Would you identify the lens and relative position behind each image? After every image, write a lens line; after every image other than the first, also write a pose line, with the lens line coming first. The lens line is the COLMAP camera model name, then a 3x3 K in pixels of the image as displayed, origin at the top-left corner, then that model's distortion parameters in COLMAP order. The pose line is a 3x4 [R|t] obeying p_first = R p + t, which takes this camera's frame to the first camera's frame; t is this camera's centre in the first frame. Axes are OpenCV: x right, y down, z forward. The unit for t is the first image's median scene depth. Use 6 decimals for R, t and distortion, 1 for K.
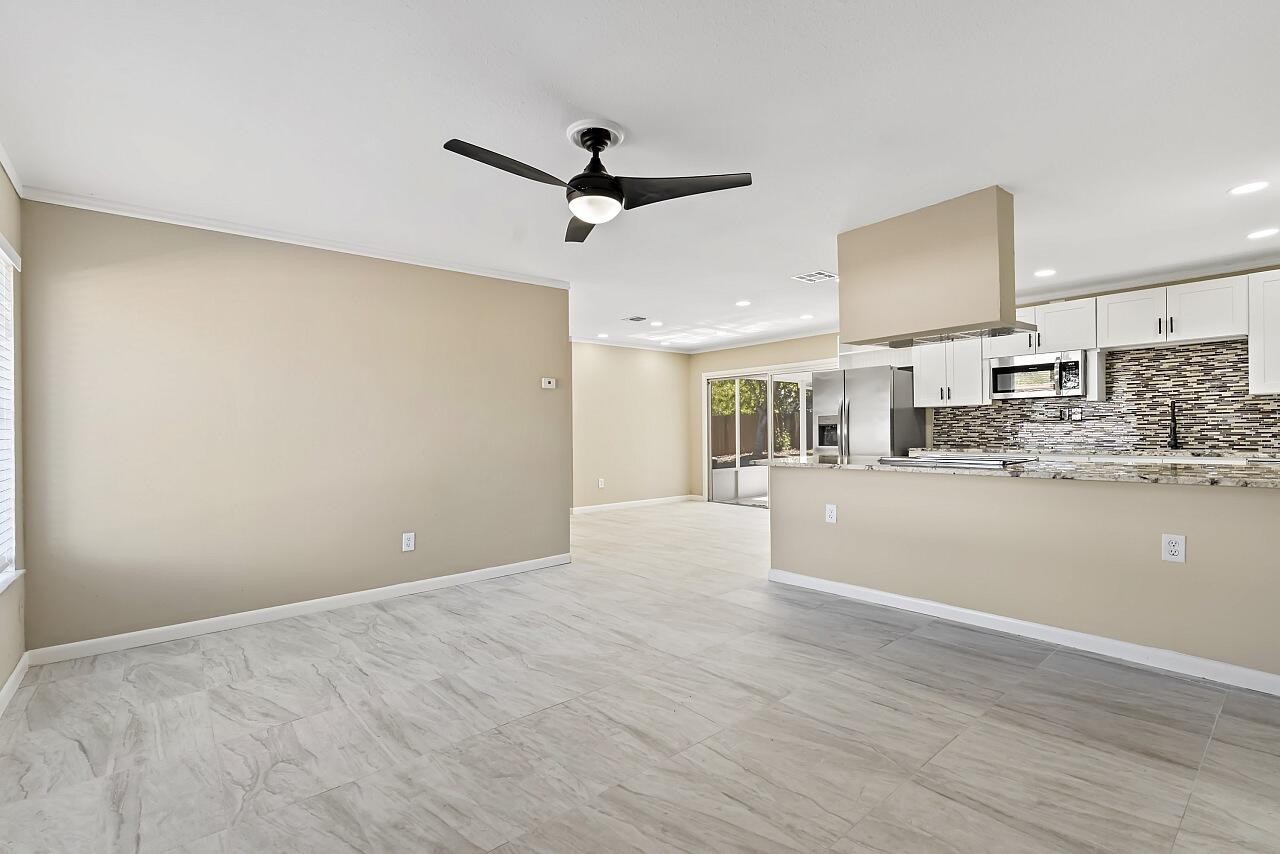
lens RADIAL K [[571.2, 0, 644.1], [0, 571.2, 426.6], [0, 0, 1]] dist [-0.008048, 0.001939]
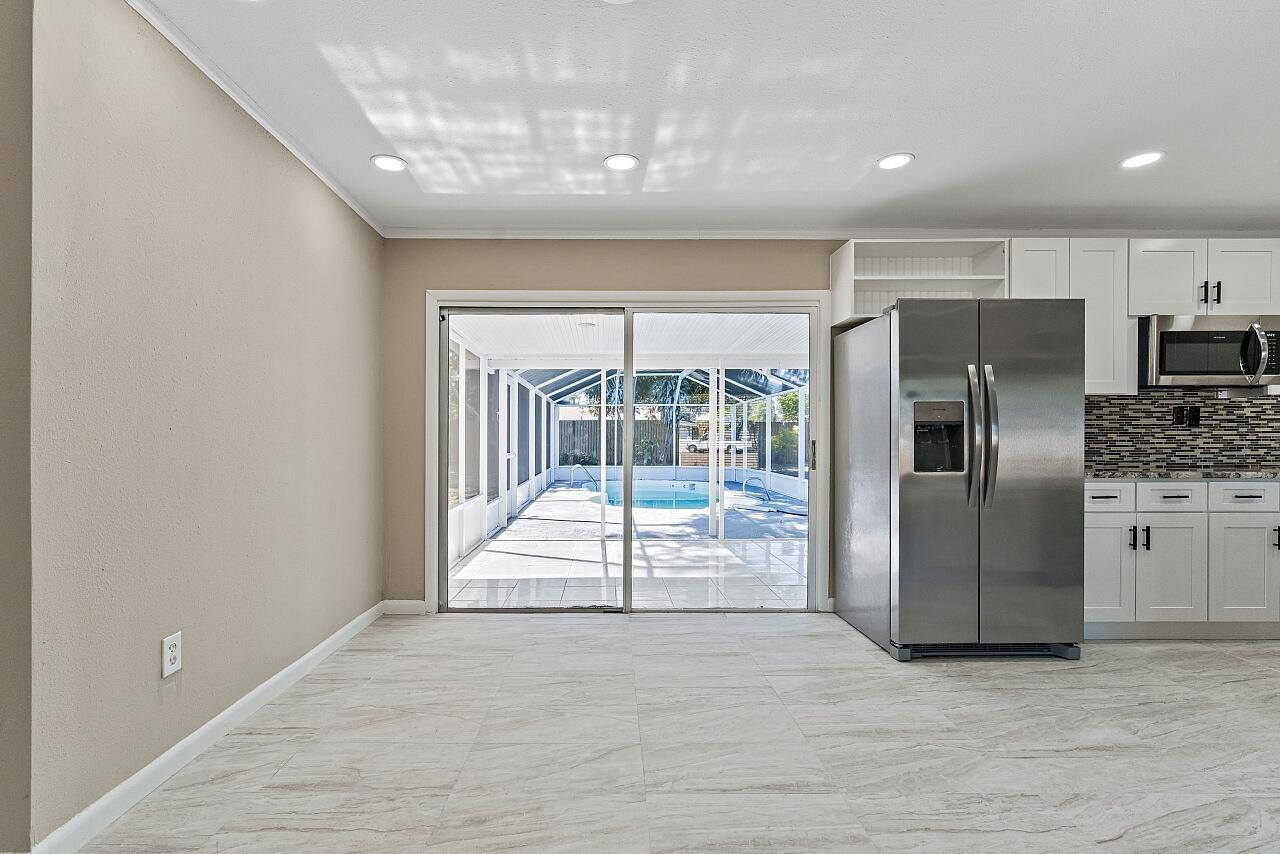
lens RADIAL K [[571.2, 0, 602.5], [0, 571.2, 444.9], [0, 0, 1]] dist [-0.008048, 0.001939]
pose [[0.648858, 0.004831, 0.760895, -0.270759], [-0.011612, 0.999926, 0.003554, 0.023367], [-0.760821, -0.011141, 0.648866, 1.426931]]
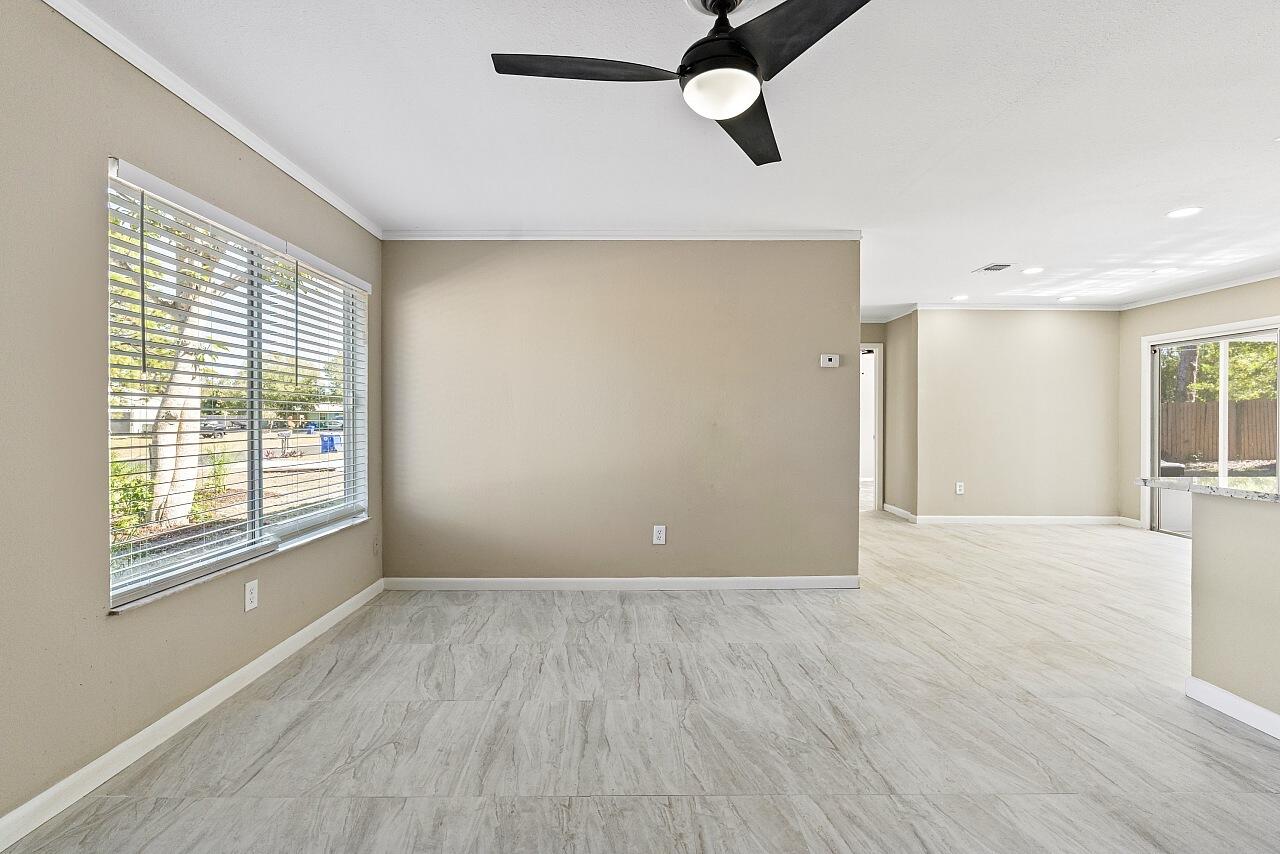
lens RADIAL K [[571.2, 0, 638.5], [0, 571.2, 420.3], [0, 0, 1]] dist [-0.008048, 0.001939]
pose [[0.768702, 0.017376, -0.639372, 0.164240], [-0.009807, 0.999834, 0.015382, -0.002726], [0.639532, -0.005553, 0.768744, 0.245361]]
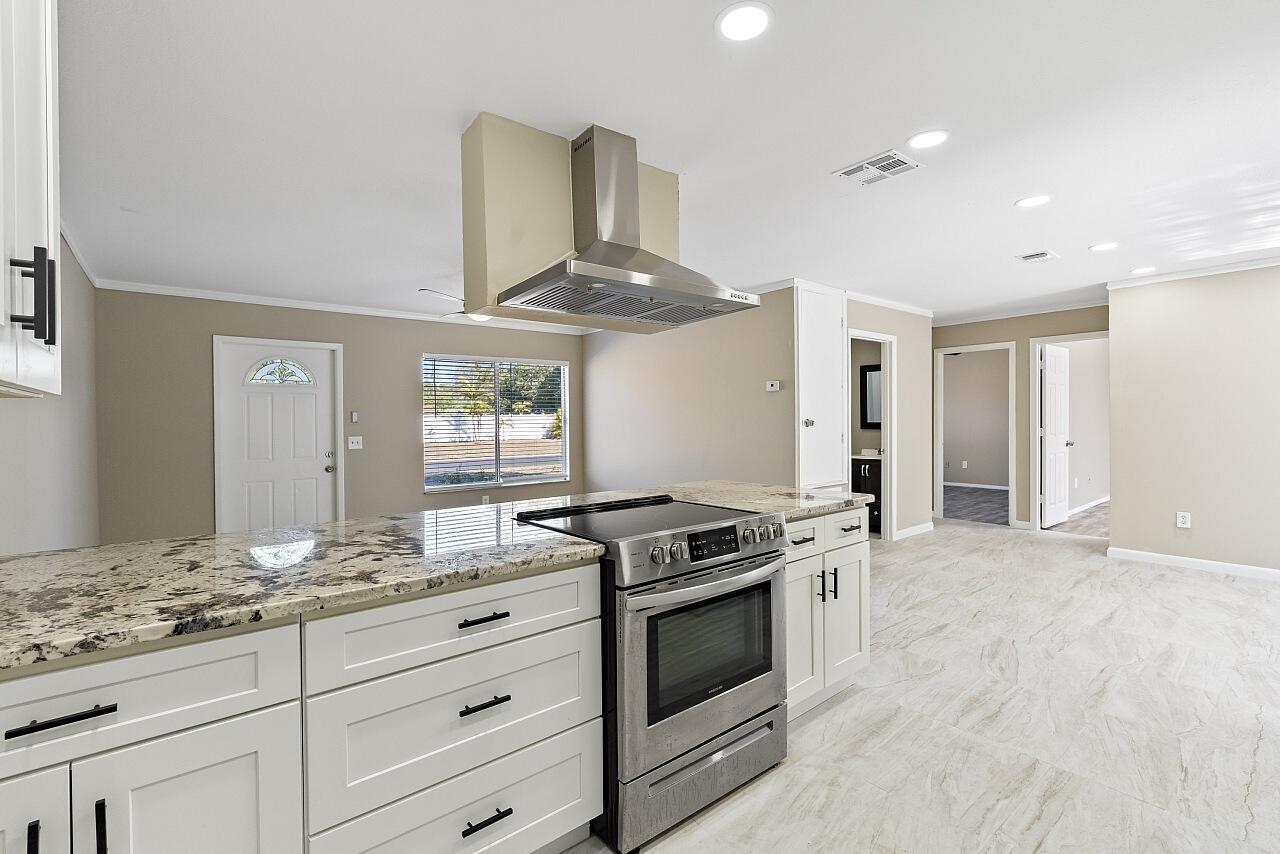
lens RADIAL K [[571.2, 0, 633.9], [0, 571.2, 424.6], [0, 0, 1]] dist [-0.008048, 0.001939]
pose [[-0.030085, 0.020674, -0.999334, 1.008929], [0.020597, 0.999587, 0.020060, -0.038744], [0.999335, -0.019979, -0.030499, 0.928175]]
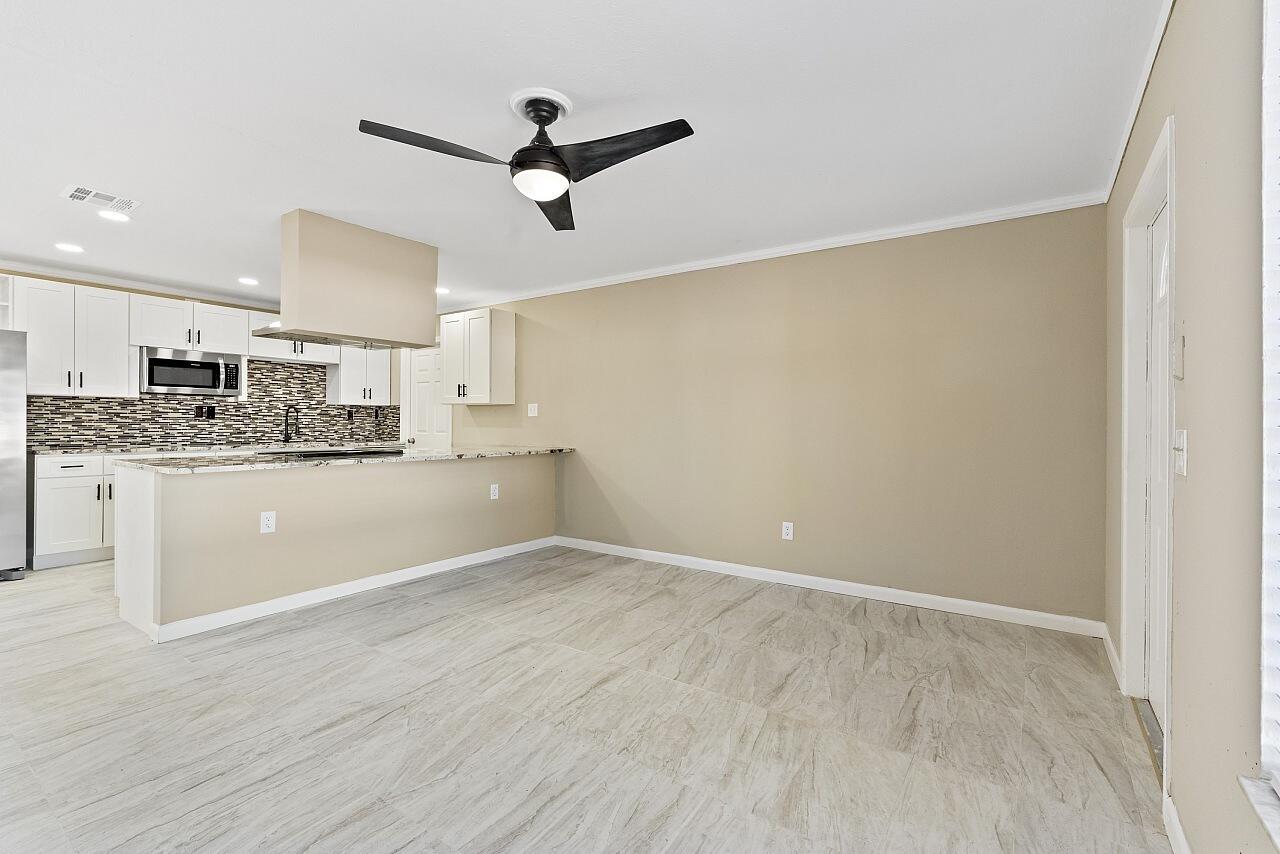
lens RADIAL K [[571.2, 0, 637.8], [0, 571.2, 428.0], [0, 0, 1]] dist [-0.008048, 0.001939]
pose [[-0.253937, 0.005029, 0.967208, -0.614029], [-0.008684, 0.999934, -0.007479, 0.010960], [-0.967182, -0.010299, -0.253877, 0.646291]]
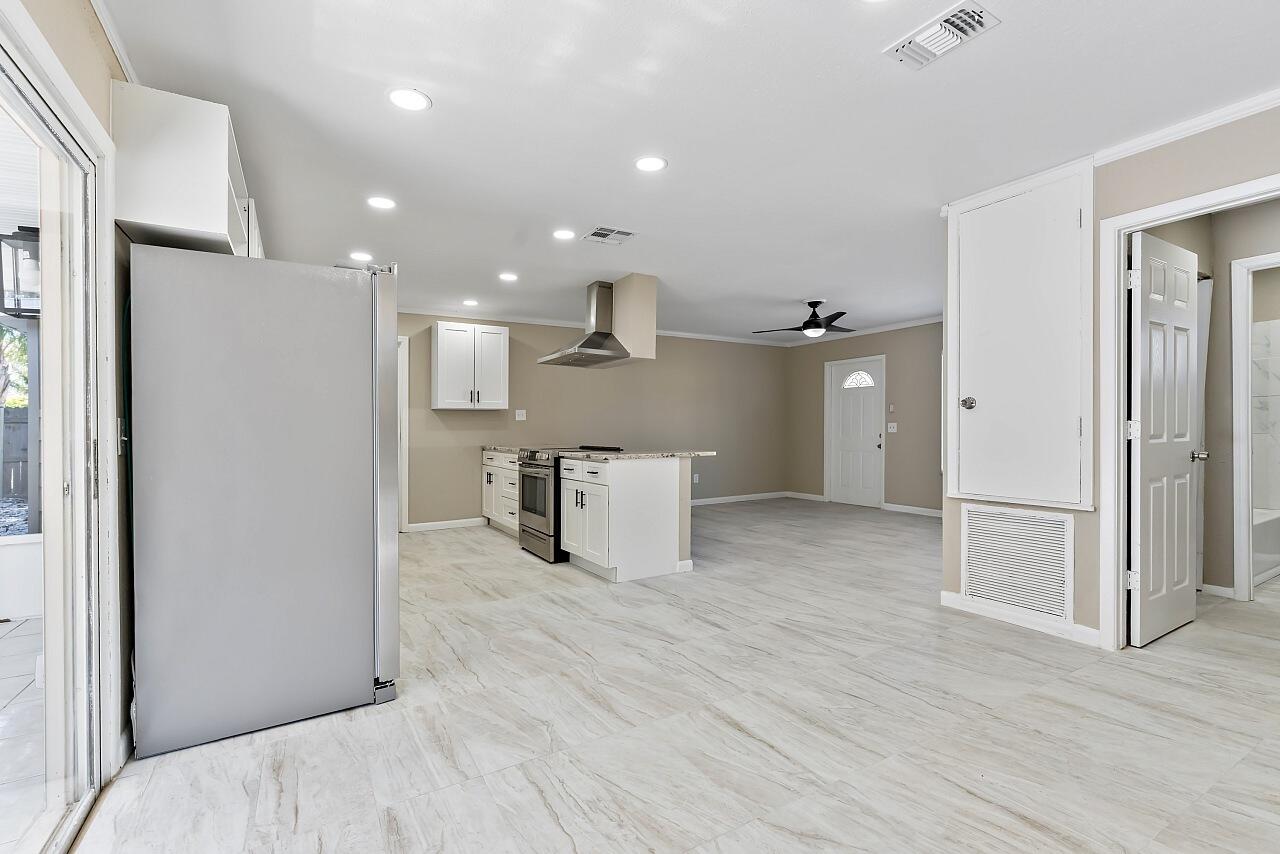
lens RADIAL K [[571.2, 0, 650.3], [0, 571.2, 440.0], [0, 0, 1]] dist [-0.008048, 0.001939]
pose [[-0.988242, 0.019620, 0.151633, 0.139892], [0.021251, 0.999732, 0.009145, 0.024940], [-0.151413, 0.012260, -0.988395, 2.110298]]
